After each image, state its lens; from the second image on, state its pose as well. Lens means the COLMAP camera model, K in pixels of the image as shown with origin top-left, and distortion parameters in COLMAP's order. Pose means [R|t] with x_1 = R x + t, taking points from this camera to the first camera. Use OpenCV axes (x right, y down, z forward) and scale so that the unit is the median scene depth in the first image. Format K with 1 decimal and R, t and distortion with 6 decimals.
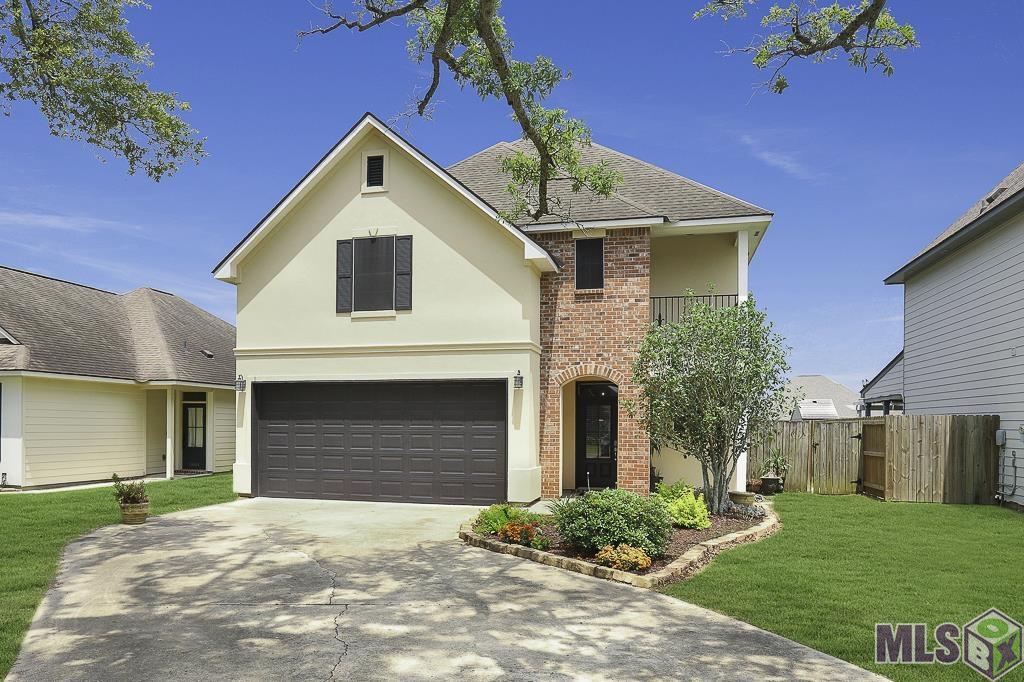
lens RADIAL K [[541.2, 0, 512.0], [0, 541.2, 313.2], [0, 0, 1]] dist [-0.007824, -0.000791]
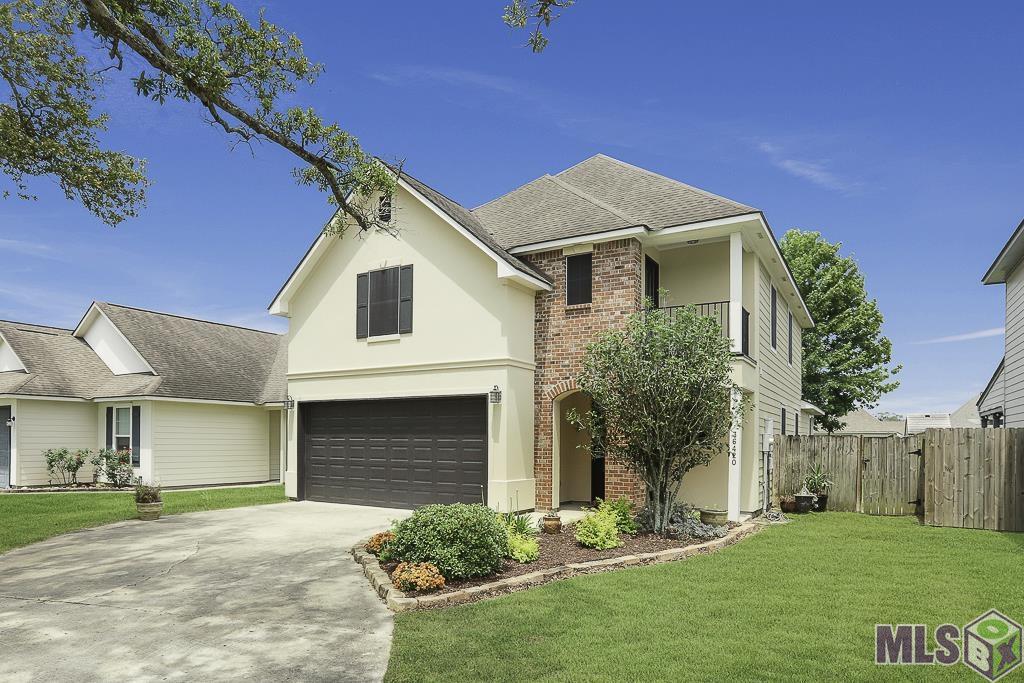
lens RADIAL K [[489.4, 0, 512.0], [0, 489.4, 341.5], [0, 0, 1]] dist [-0.010167, 0.000850]
pose [[0.975671, -0.041404, -0.215296, 0.215871], [0.042266, 0.999106, -0.000600, 0.020097], [0.215129, -0.008514, 0.976549, 0.081065]]
